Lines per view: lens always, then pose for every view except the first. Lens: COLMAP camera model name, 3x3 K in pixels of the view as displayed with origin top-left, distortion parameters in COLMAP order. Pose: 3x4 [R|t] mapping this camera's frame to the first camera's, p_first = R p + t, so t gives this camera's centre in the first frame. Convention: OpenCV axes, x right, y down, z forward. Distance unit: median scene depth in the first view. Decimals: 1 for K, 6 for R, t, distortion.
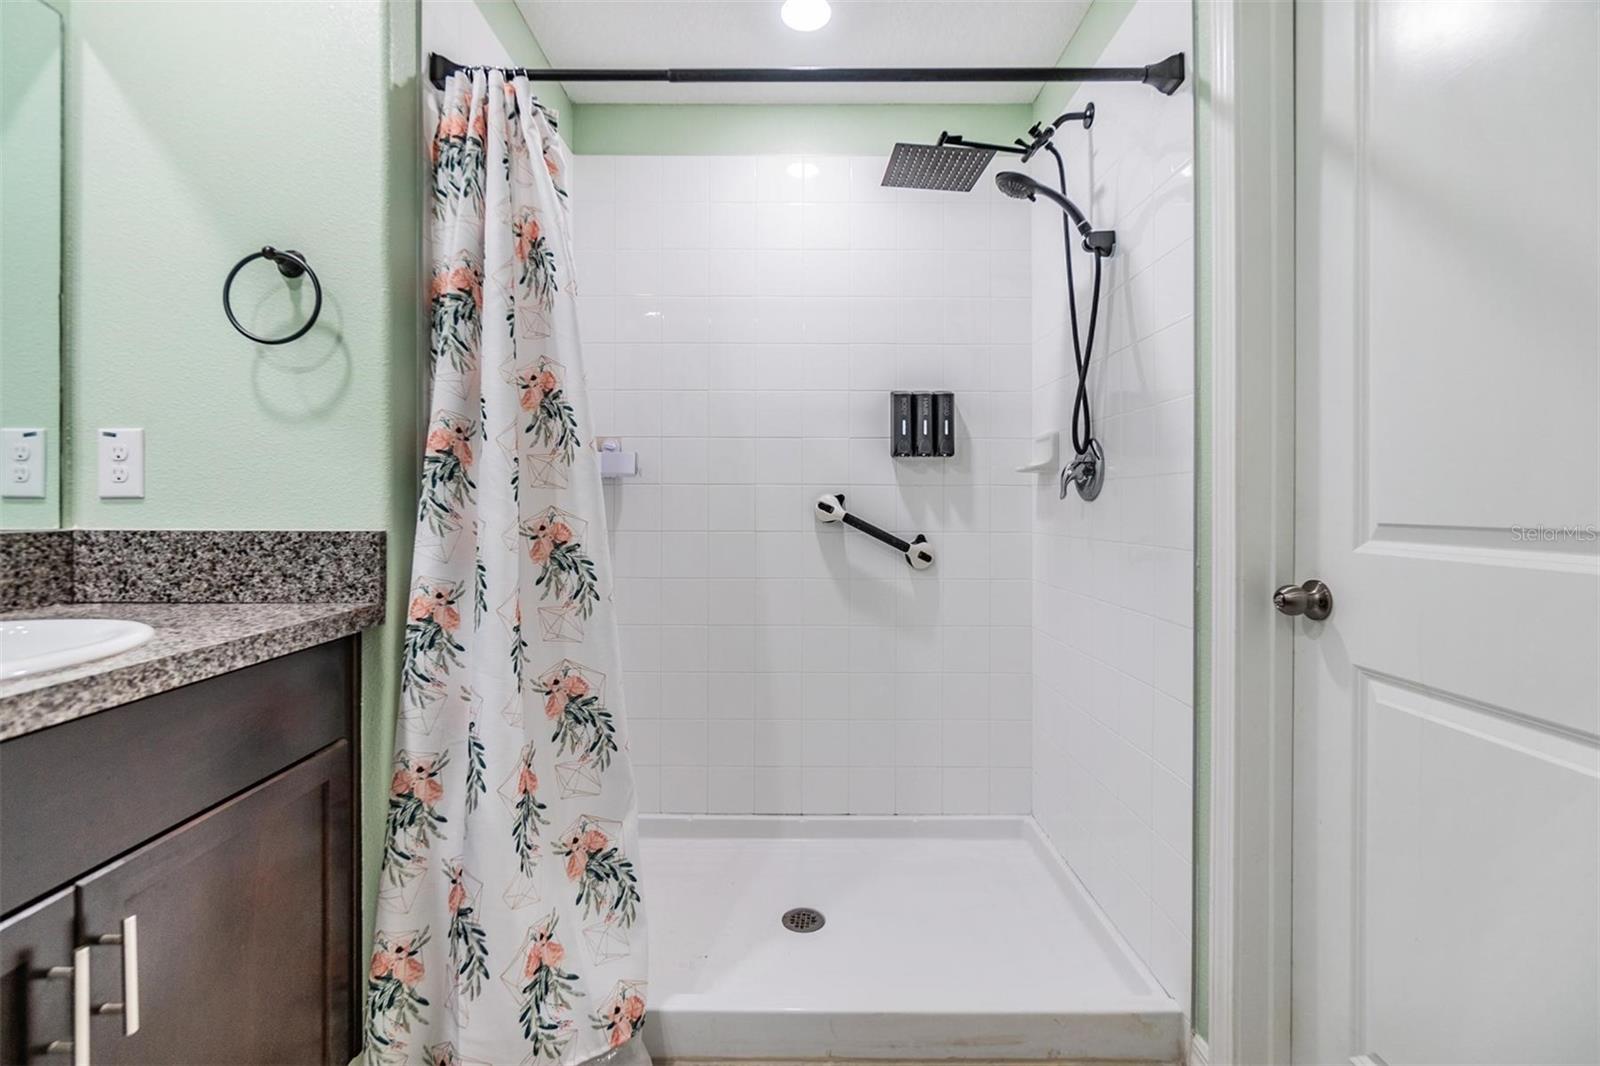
lens RADIAL K [[693.5, 0, 795.5], [0, 693.5, 527.3], [0, 0, 1]] dist [-0.002538, -0.000289]
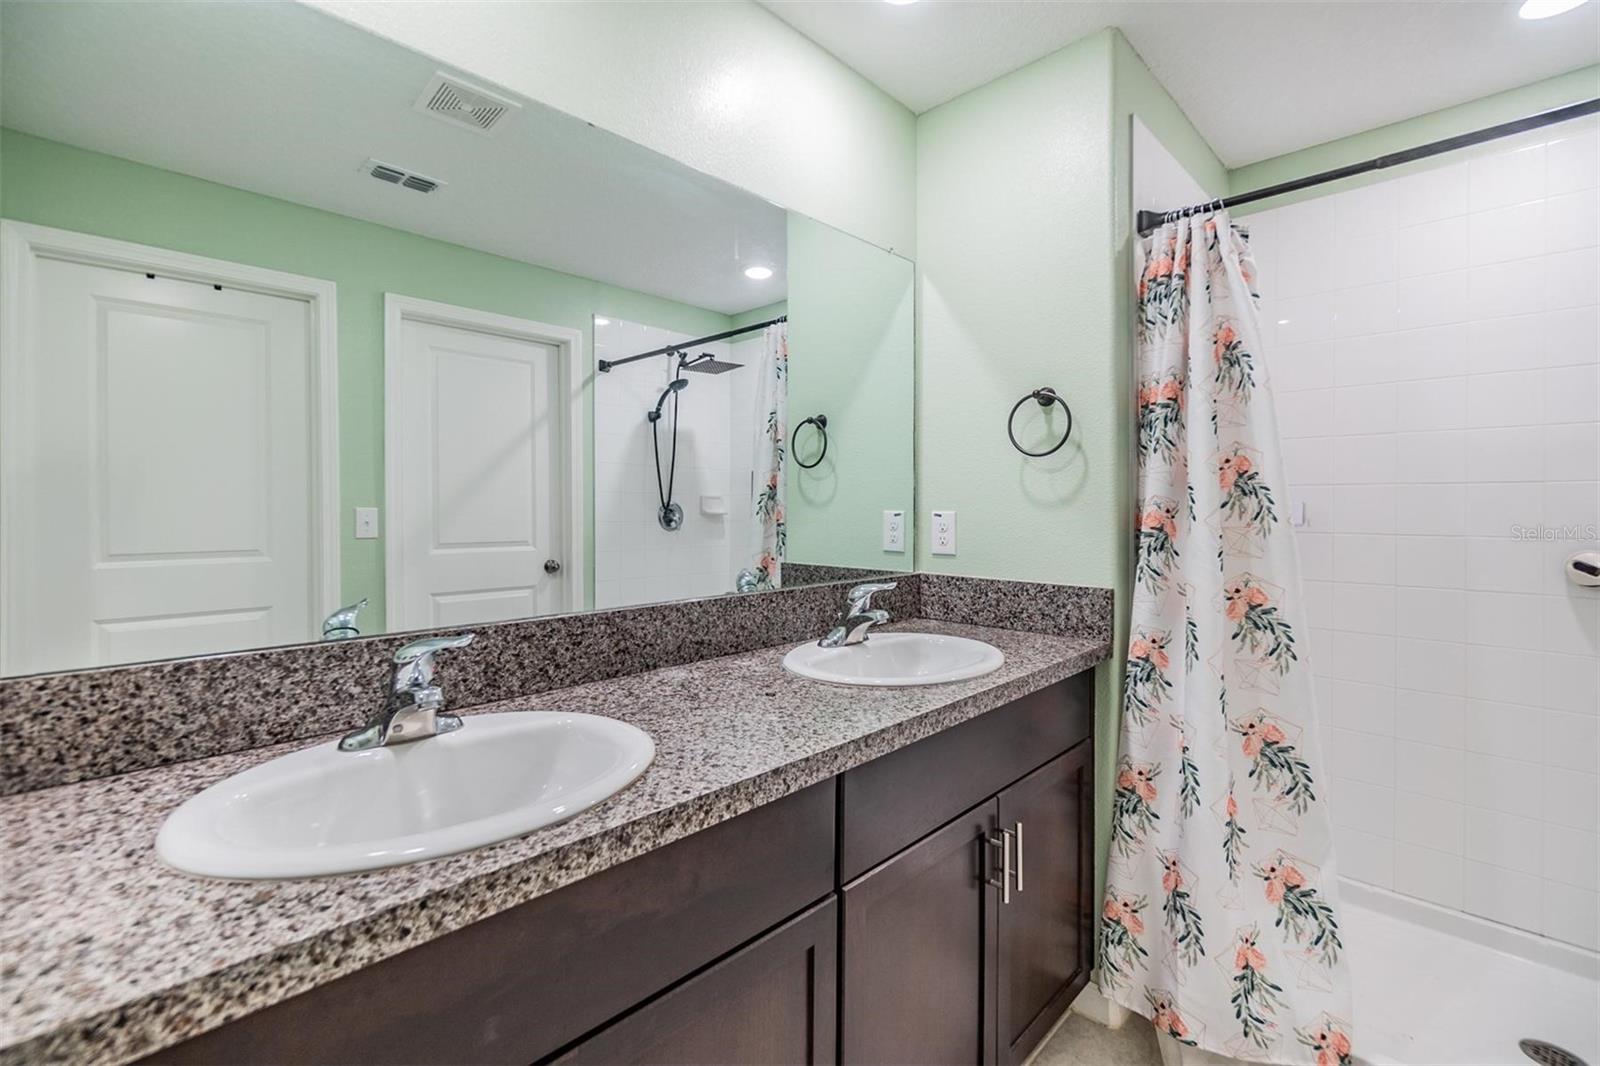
lens RADIAL K [[697.6, 0, 794.7], [0, 697.6, 514.0], [0, 0, 1]] dist [-0.002515, 0.000269]
pose [[0.715212, 0.006040, -0.698882, -0.085987], [-0.019529, 0.999745, -0.011344, -0.110209], [0.698635, 0.021762, 0.715147, -0.400294]]
